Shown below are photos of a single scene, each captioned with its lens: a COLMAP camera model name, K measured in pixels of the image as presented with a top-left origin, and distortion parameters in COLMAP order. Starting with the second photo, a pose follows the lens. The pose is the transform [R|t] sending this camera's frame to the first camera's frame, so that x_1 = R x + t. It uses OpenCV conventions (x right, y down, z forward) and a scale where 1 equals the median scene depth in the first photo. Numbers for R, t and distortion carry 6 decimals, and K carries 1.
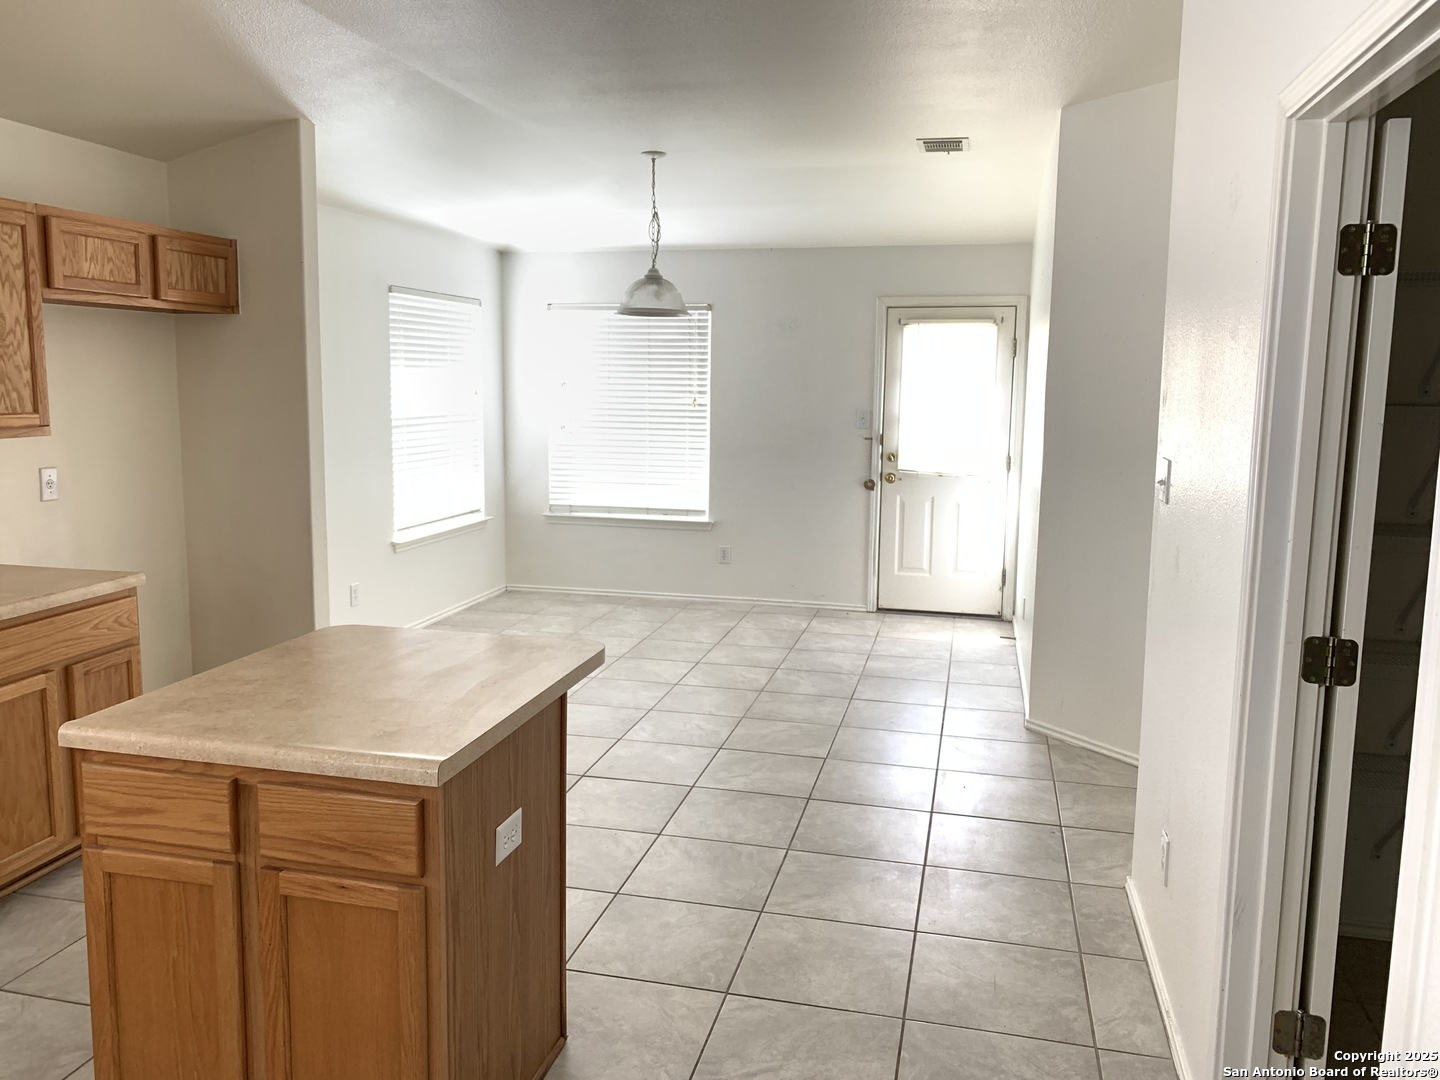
lens RADIAL K [[1104.0, 0, 716.2], [0, 1104.0, 516.6], [0, 0, 1]] dist [0.027503, -0.021116]
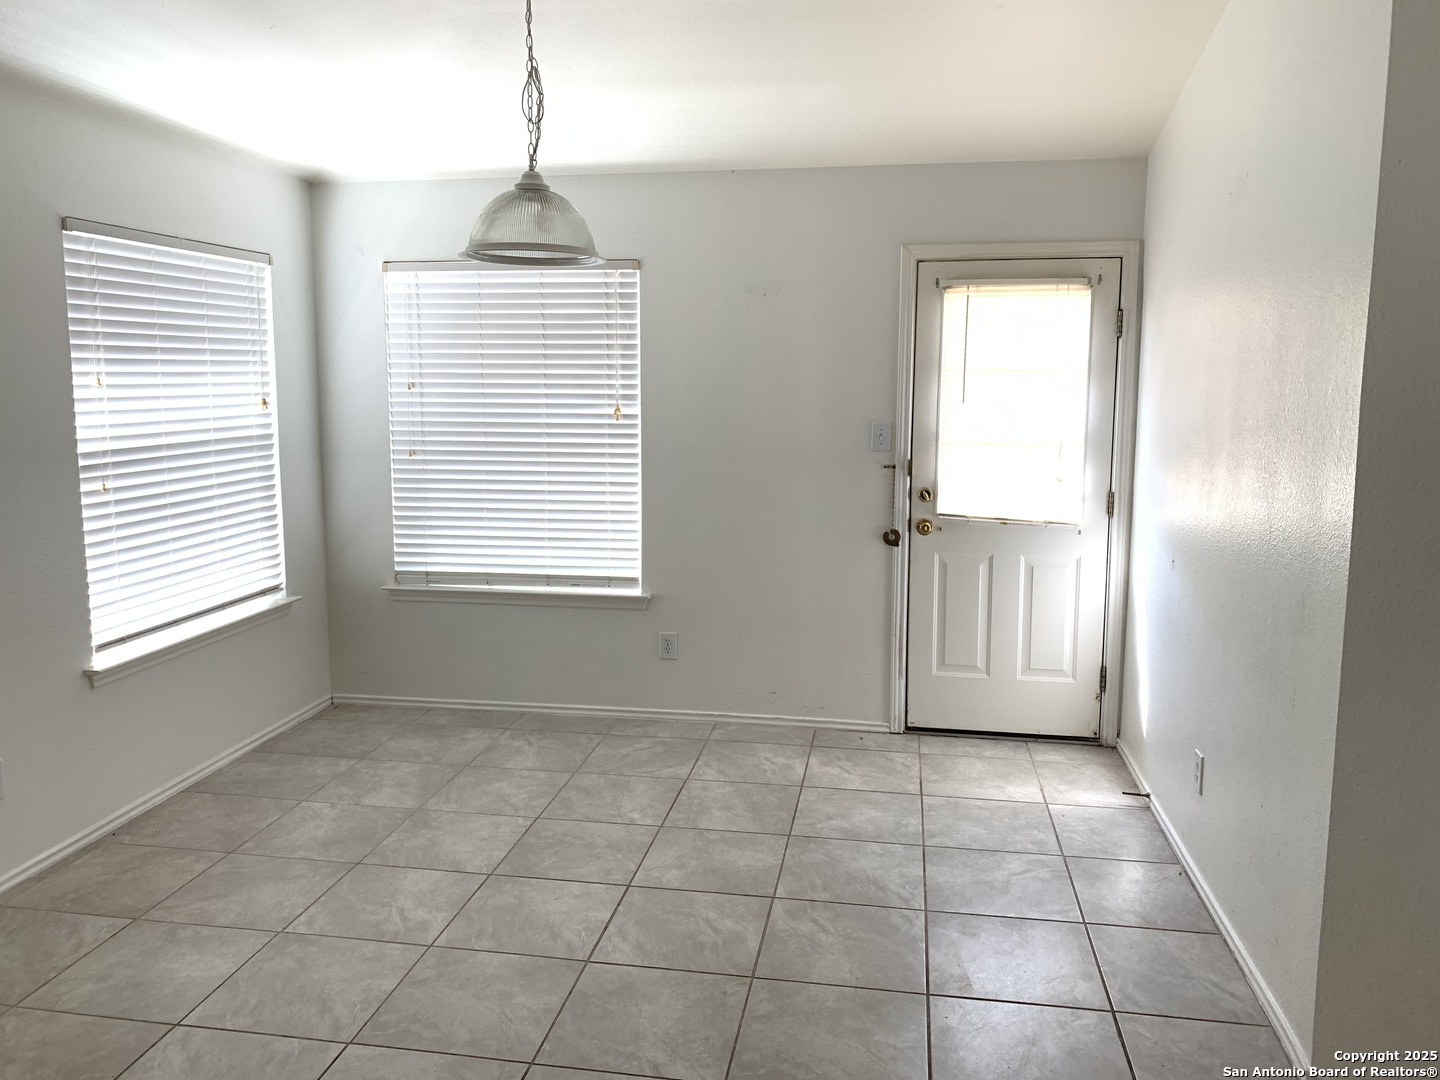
lens RADIAL K [[1153.9, 0, 731.8], [0, 1153.9, 505.0], [0, 0, 1]] dist [0.003546, -0.020220]
pose [[0.997157, -0.018123, 0.073142, -0.003215], [0.018797, 0.999787, -0.008542, -0.044718], [-0.072971, 0.009893, 0.997285, 0.341563]]
